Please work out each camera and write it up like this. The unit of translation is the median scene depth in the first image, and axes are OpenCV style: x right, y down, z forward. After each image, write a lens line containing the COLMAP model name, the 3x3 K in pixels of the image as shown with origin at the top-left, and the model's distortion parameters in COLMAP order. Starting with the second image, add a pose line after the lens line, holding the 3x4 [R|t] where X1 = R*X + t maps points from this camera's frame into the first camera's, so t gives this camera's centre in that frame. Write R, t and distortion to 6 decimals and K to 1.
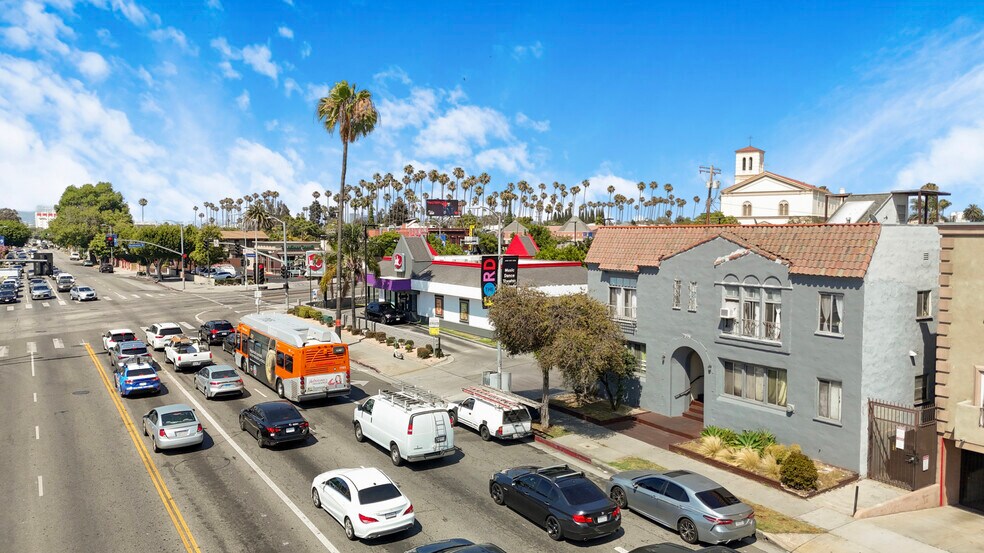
lens RADIAL K [[718.5, 0, 492.0], [0, 718.5, 276.5], [0, 0, 1]] dist [0.090204, -0.098759]
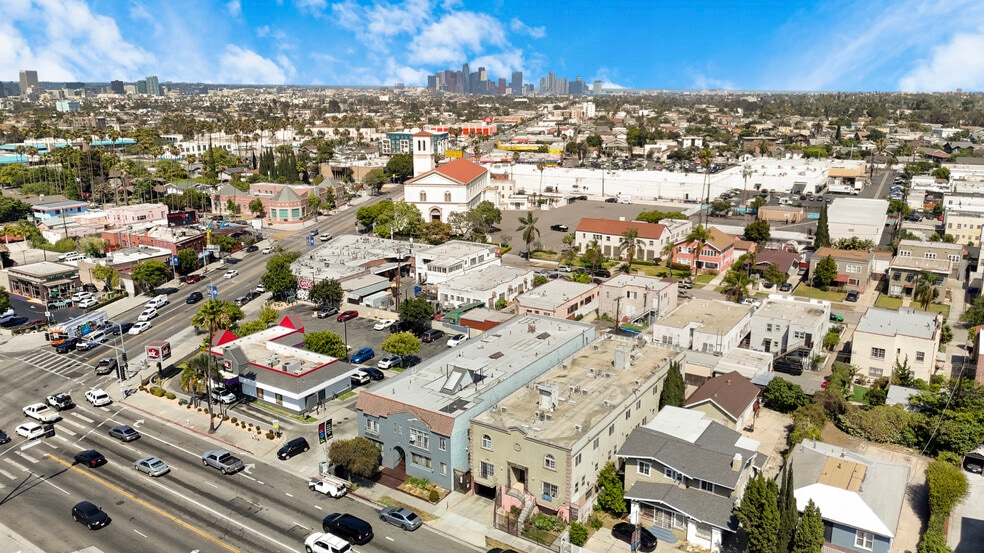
lens RADIAL K [[718.5, 0, 492.0], [0, 718.5, 276.5], [0, 0, 1]] dist [0.090204, -0.098759]
pose [[0.911364, -0.101379, 0.398921, -0.470353], [0.027269, 0.981935, 0.187245, -1.114654], [-0.410698, -0.159770, 0.897664, -1.616347]]
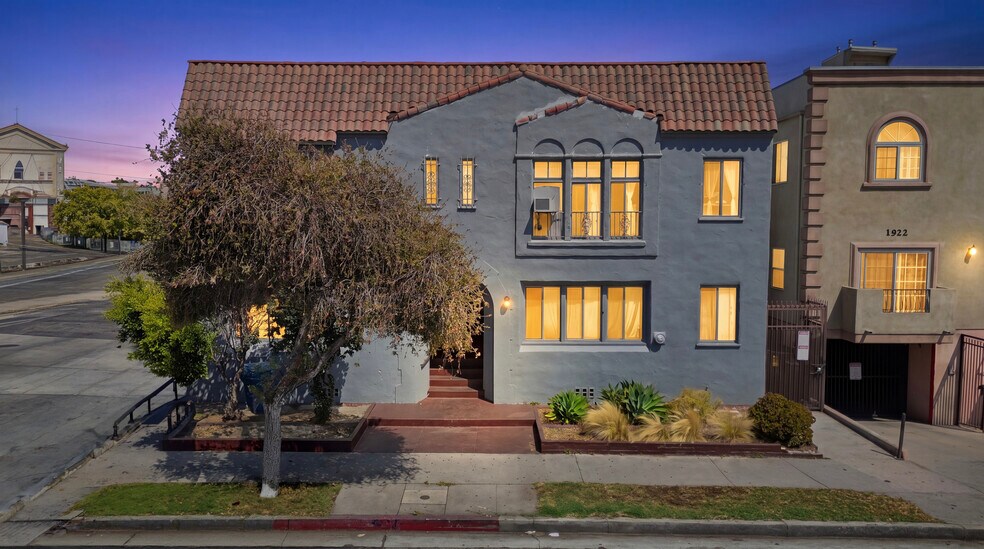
lens RADIAL K [[735.4, 0, 492.0], [0, 735.4, 274.5], [0, 0, 1]] dist [0.030551, -0.003250]
pose [[0.535448, -0.068341, 0.841799, -0.216176], [0.050073, 0.997536, 0.049134, 0.075802], [-0.843083, 0.015843, 0.537551, 0.707251]]
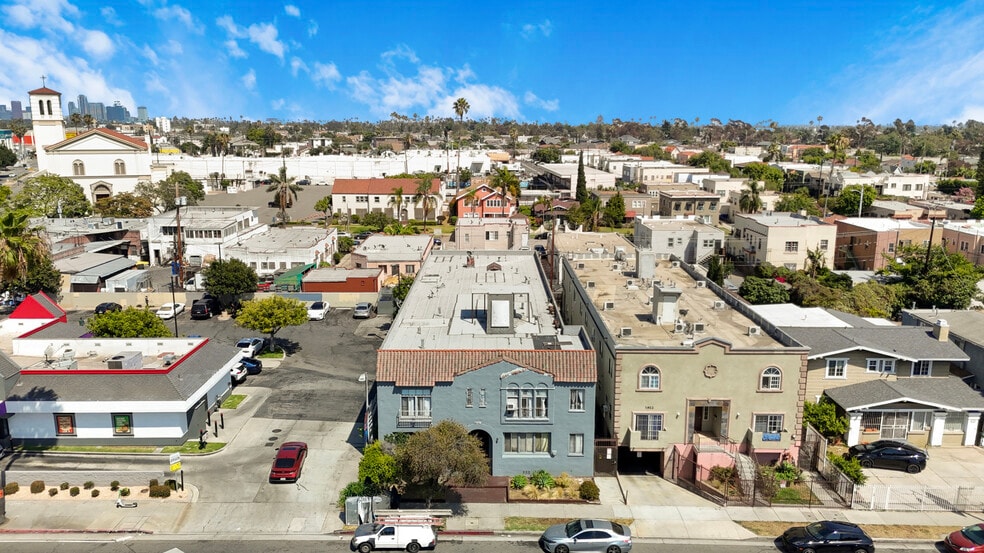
lens RADIAL K [[718.5, 0, 492.0], [0, 718.5, 276.5], [0, 0, 1]] dist [0.090204, -0.098759]
pose [[0.535749, -0.169566, 0.827176, -0.983699], [0.049788, 0.984268, 0.169522, -0.510941], [-0.842908, -0.049638, 0.535763, 0.184313]]
